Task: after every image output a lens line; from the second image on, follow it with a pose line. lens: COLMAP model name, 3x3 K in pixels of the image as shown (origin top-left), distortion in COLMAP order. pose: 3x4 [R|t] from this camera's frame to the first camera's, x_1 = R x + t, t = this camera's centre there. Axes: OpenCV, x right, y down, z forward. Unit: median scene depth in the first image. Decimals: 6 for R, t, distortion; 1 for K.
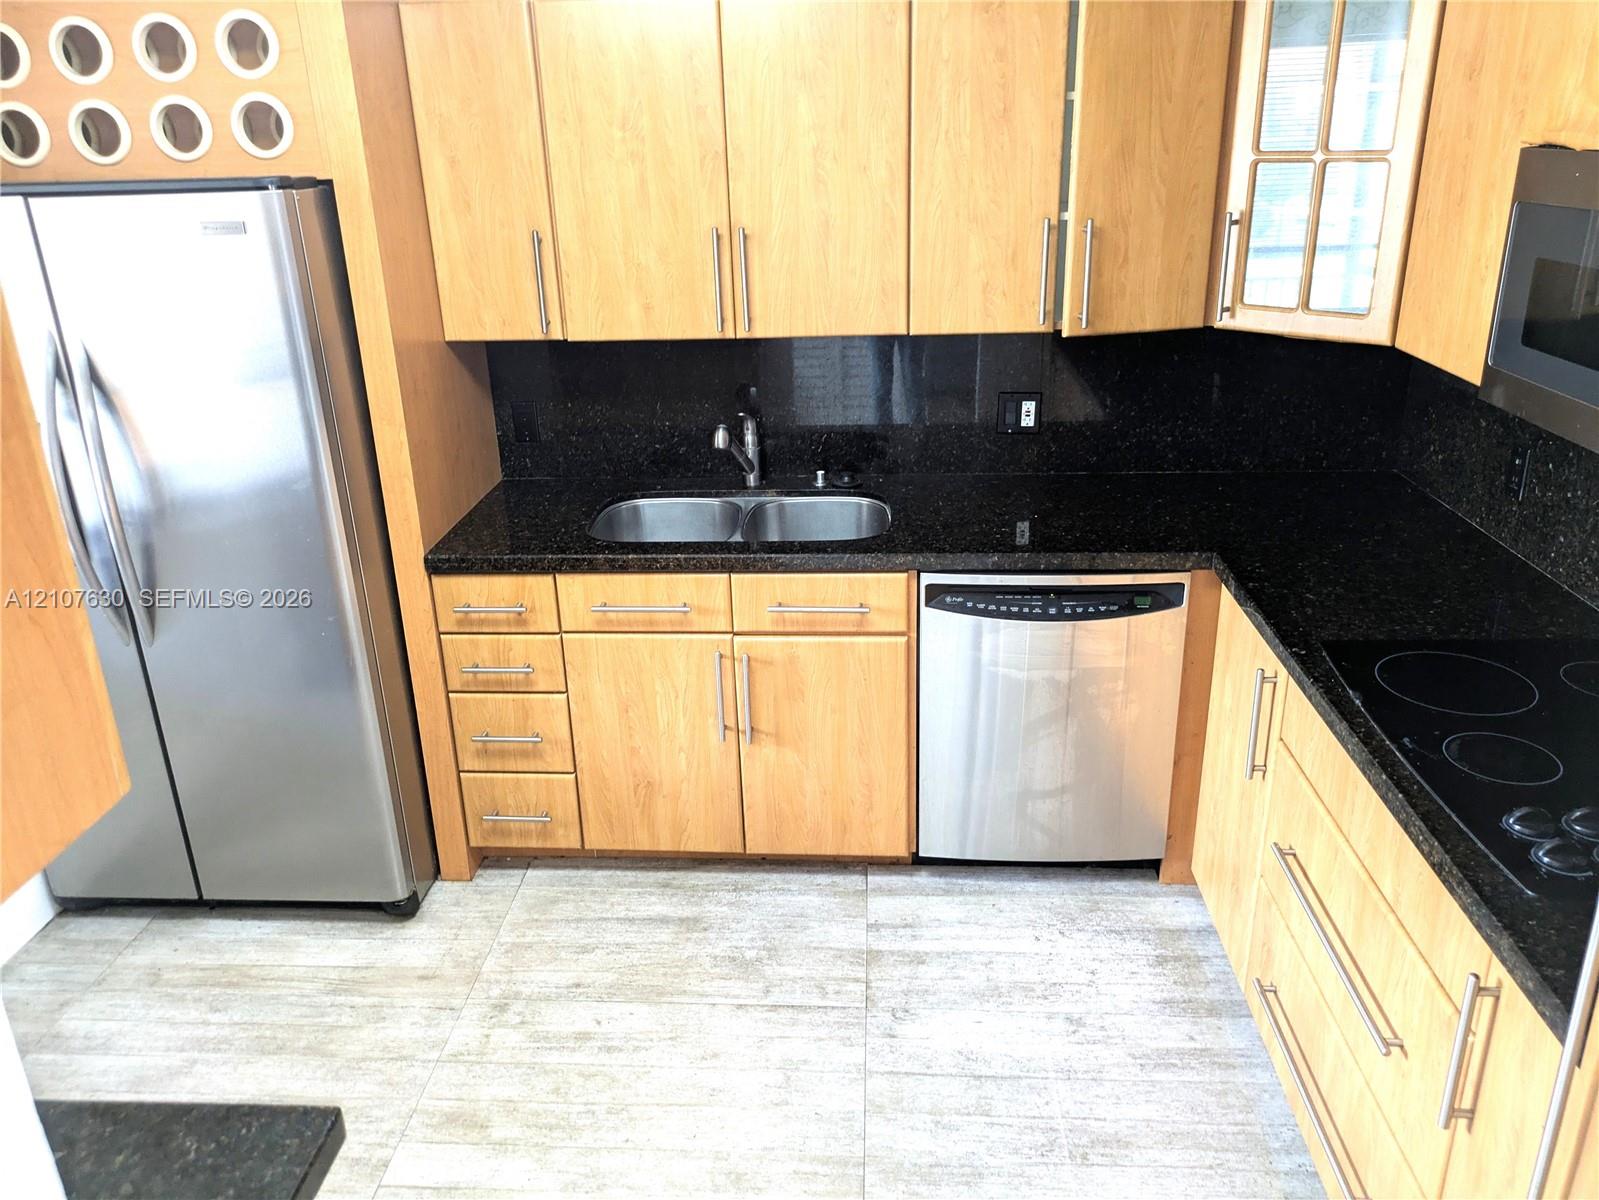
lens RADIAL K [[1192.4, 0, 797.4], [0, 1192.4, 586.9], [0, 0, 1]] dist [0.049849, -0.047455]
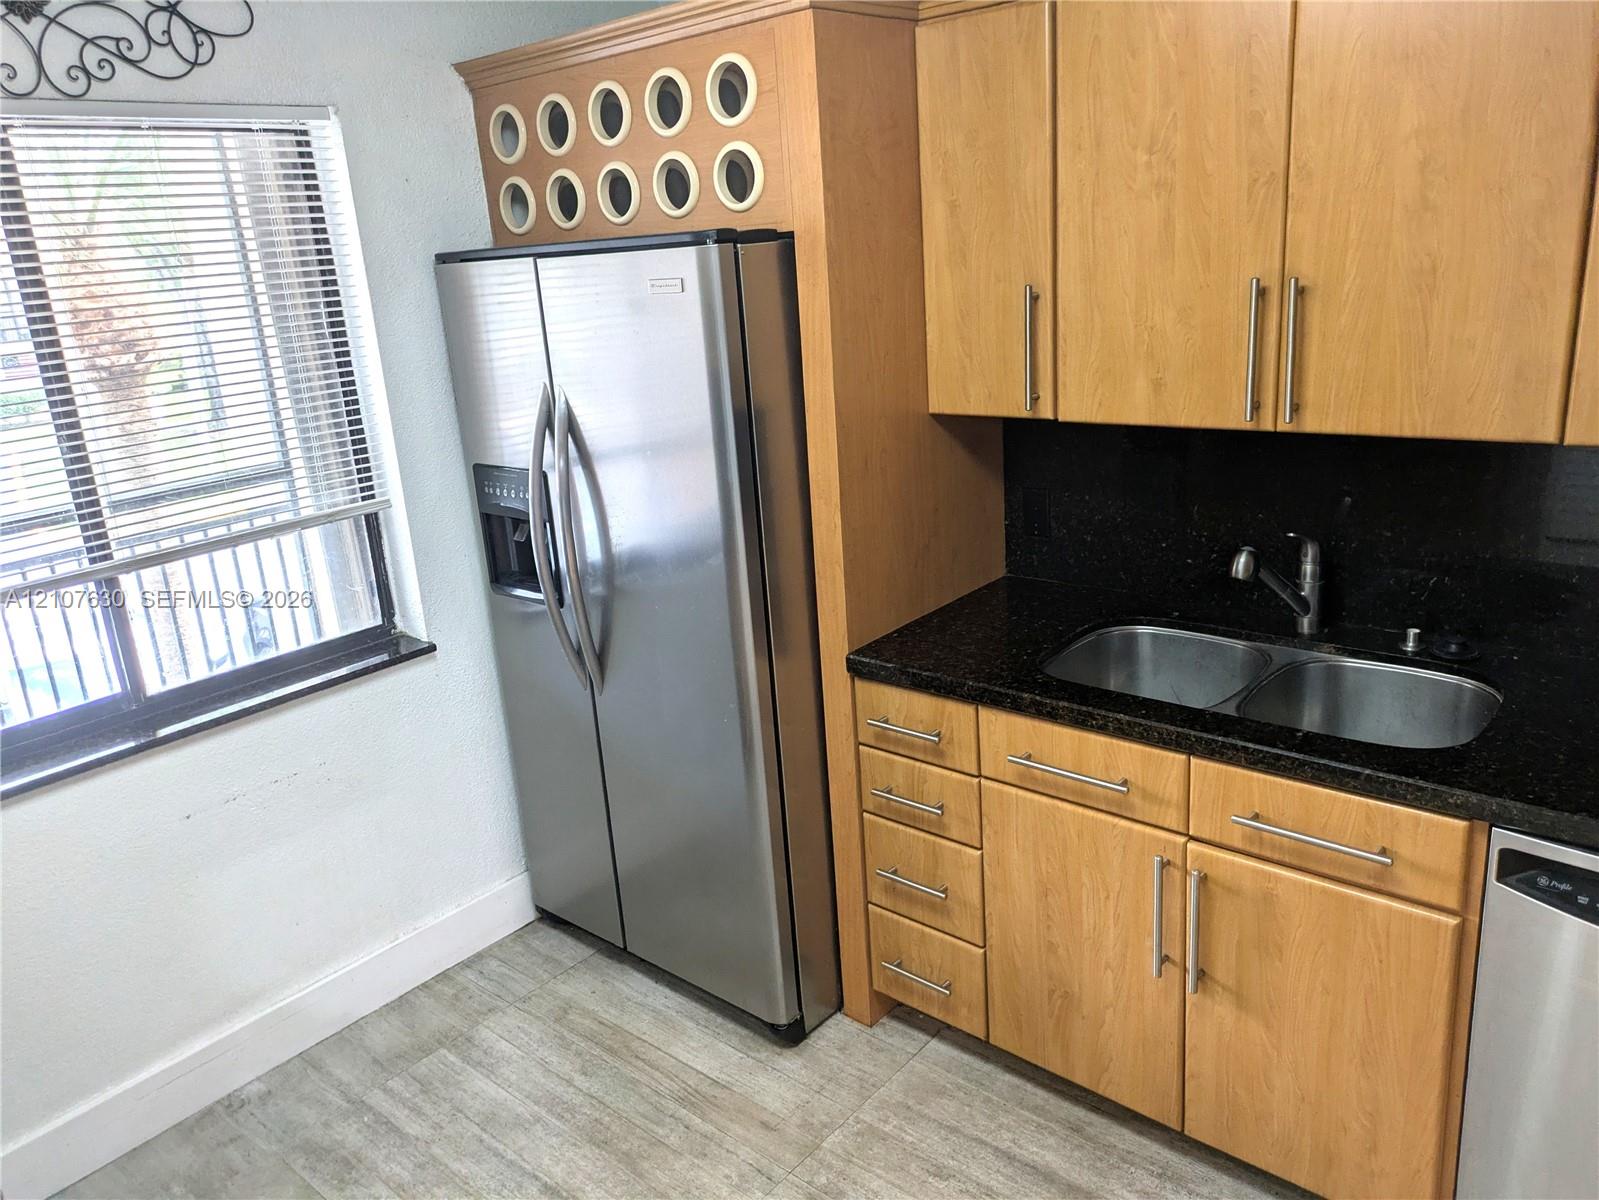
lens RADIAL K [[1192.4, 0, 785.0], [0, 1192.4, 603.5], [0, 0, 1]] dist [0.049849, -0.047455]
pose [[0.786089, 0.154592, -0.598469, 0.165142], [-0.172552, 0.984611, 0.027690, -0.076968], [0.593540, 0.081500, 0.800667, 0.262836]]
